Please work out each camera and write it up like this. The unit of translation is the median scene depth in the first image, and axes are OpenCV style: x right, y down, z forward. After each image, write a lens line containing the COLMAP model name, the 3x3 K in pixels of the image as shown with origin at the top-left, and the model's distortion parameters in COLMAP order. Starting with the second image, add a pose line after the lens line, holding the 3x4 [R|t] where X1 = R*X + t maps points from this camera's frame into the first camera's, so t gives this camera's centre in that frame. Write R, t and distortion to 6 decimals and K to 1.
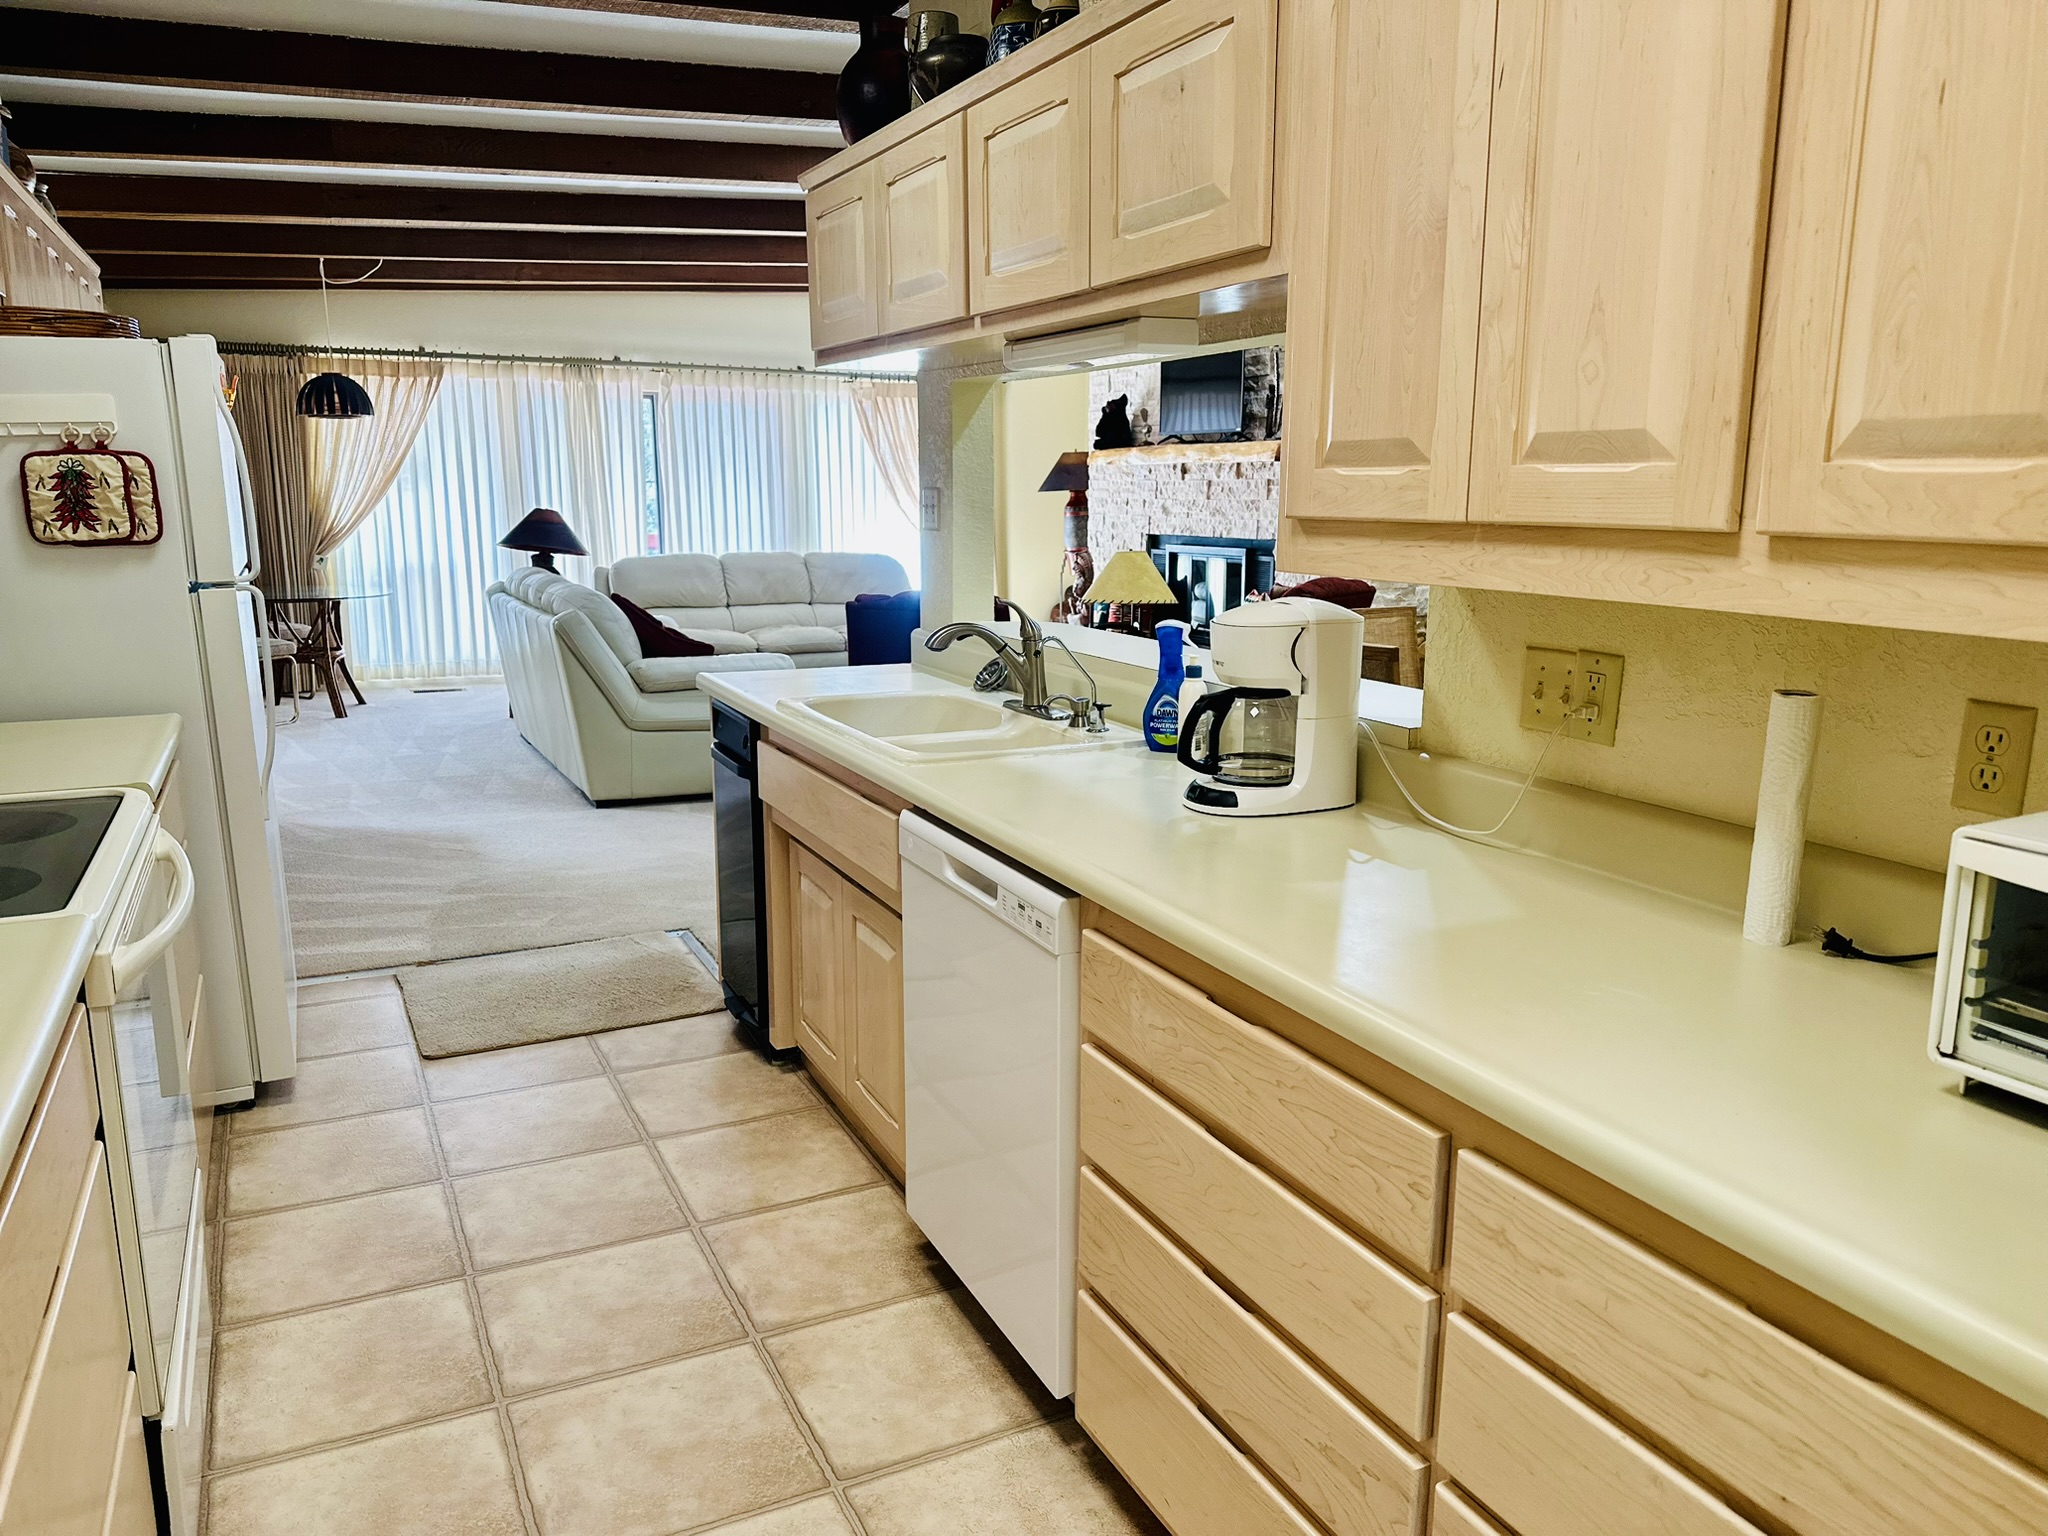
lens RADIAL K [[1449.1, 0, 1024.0], [0, 1449.1, 768.0], [0, 0, 1]] dist [0.002247, 0.000310]
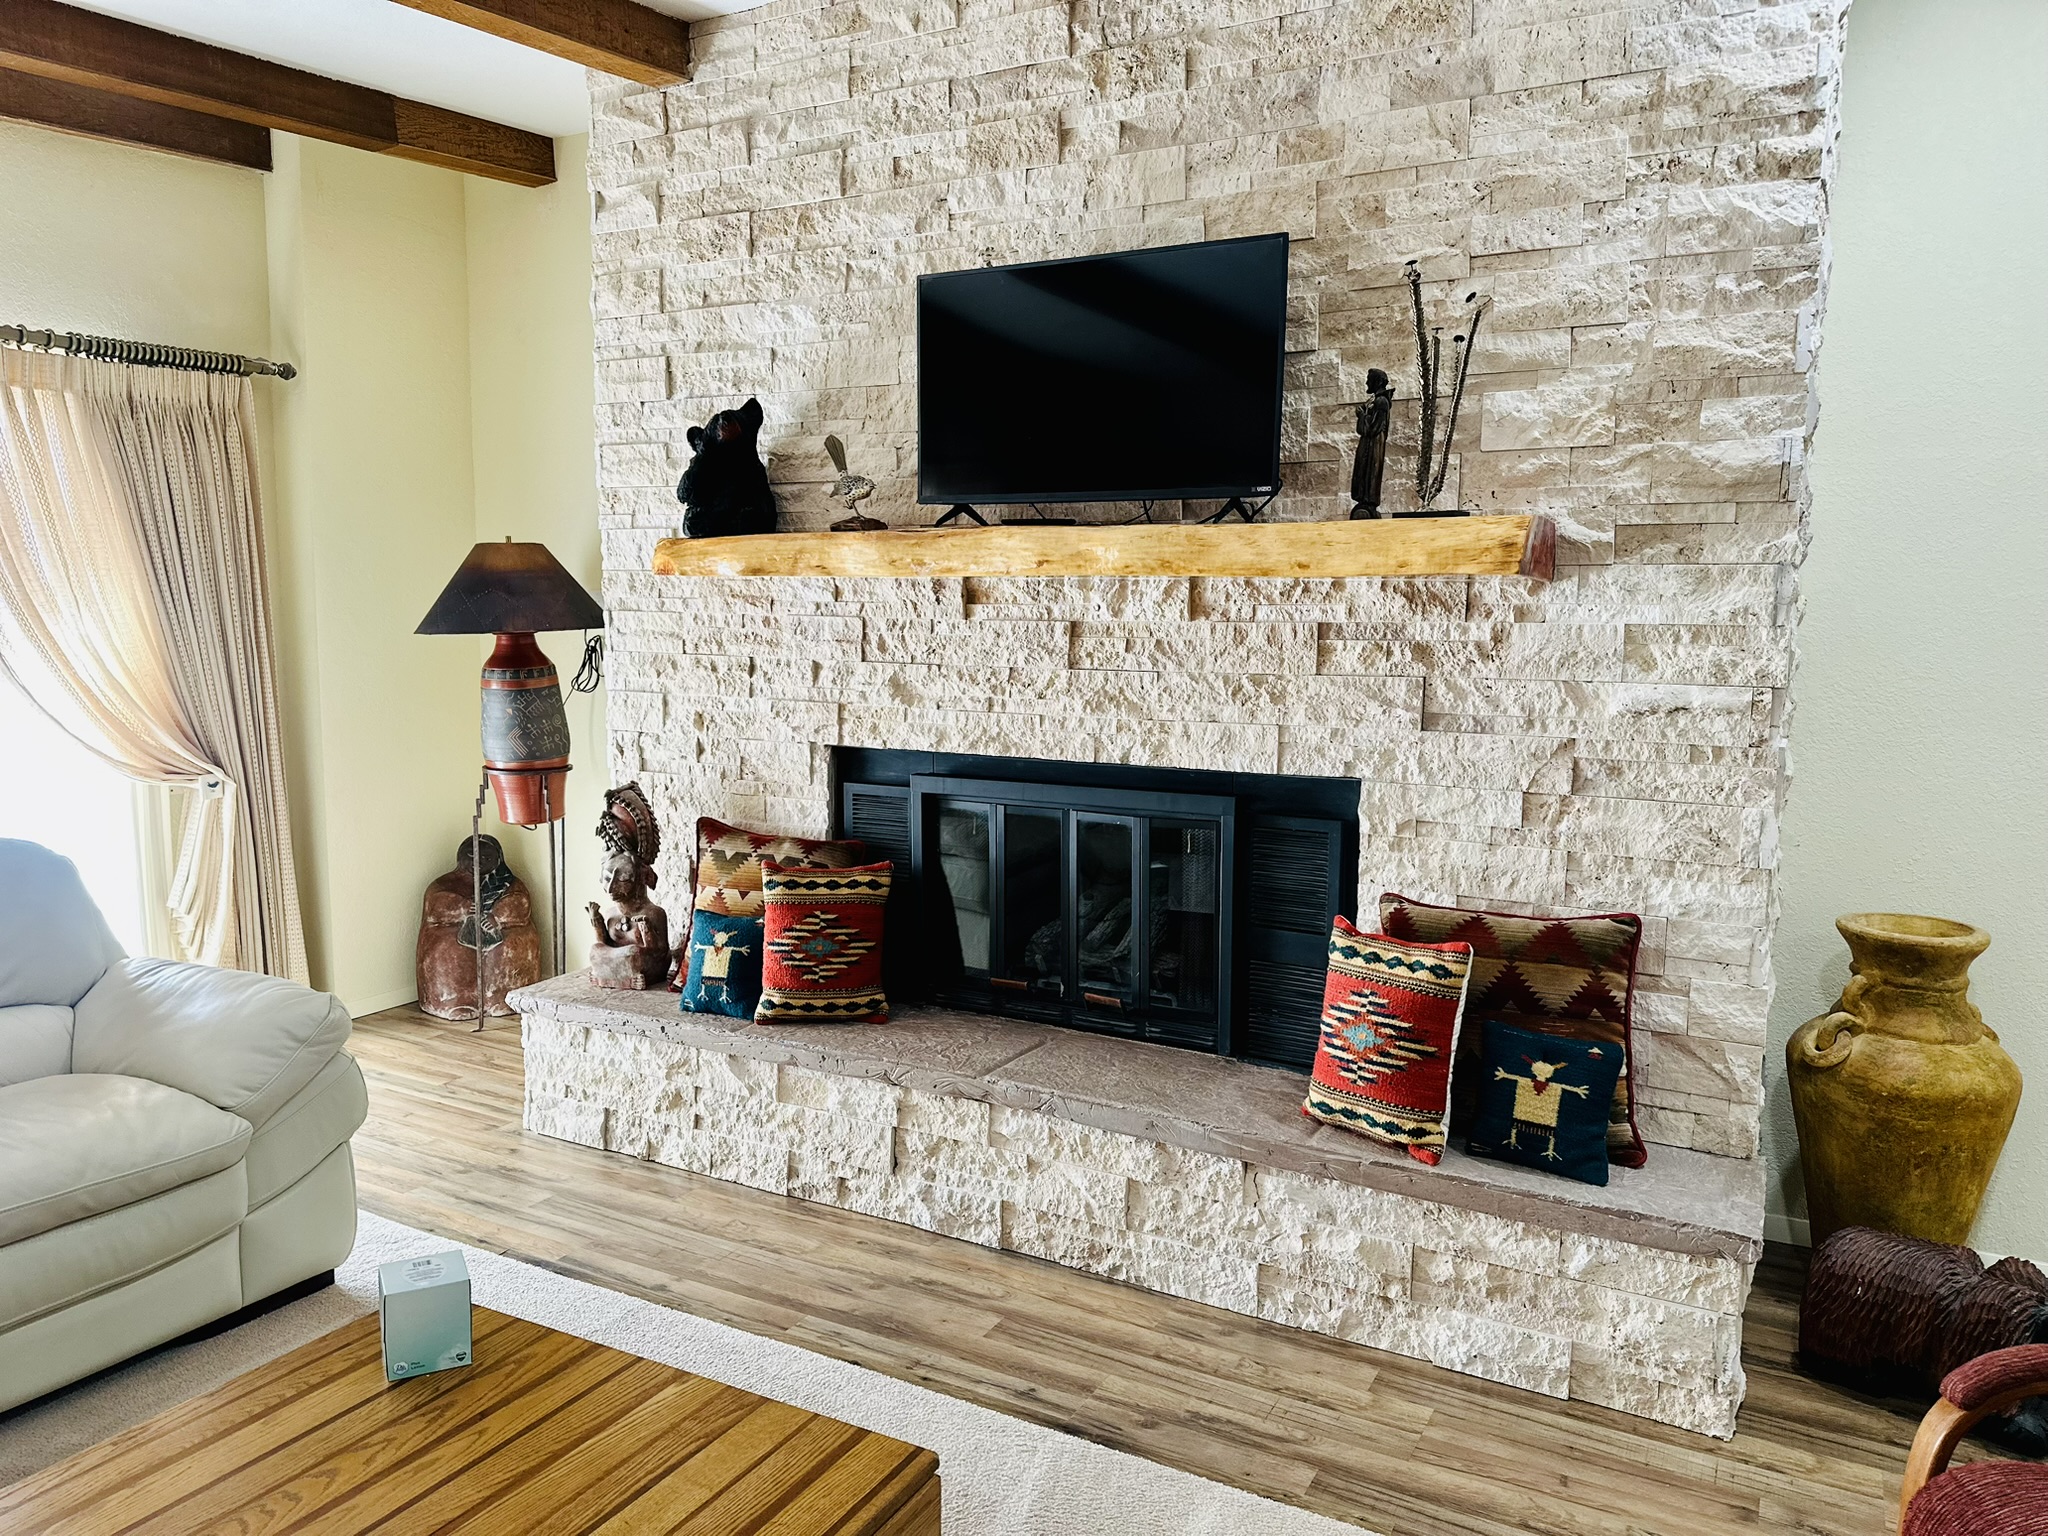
lens RADIAL K [[1378.2, 0, 1024.0], [0, 1378.2, 768.0], [0, 0, 1]] dist [0.082985, -0.000716]
pose [[0.810881, -0.094513, 0.577529, -0.100429], [0.119233, 0.992854, -0.004928, -0.153386], [-0.572936, 0.072856, 0.816356, 0.681059]]
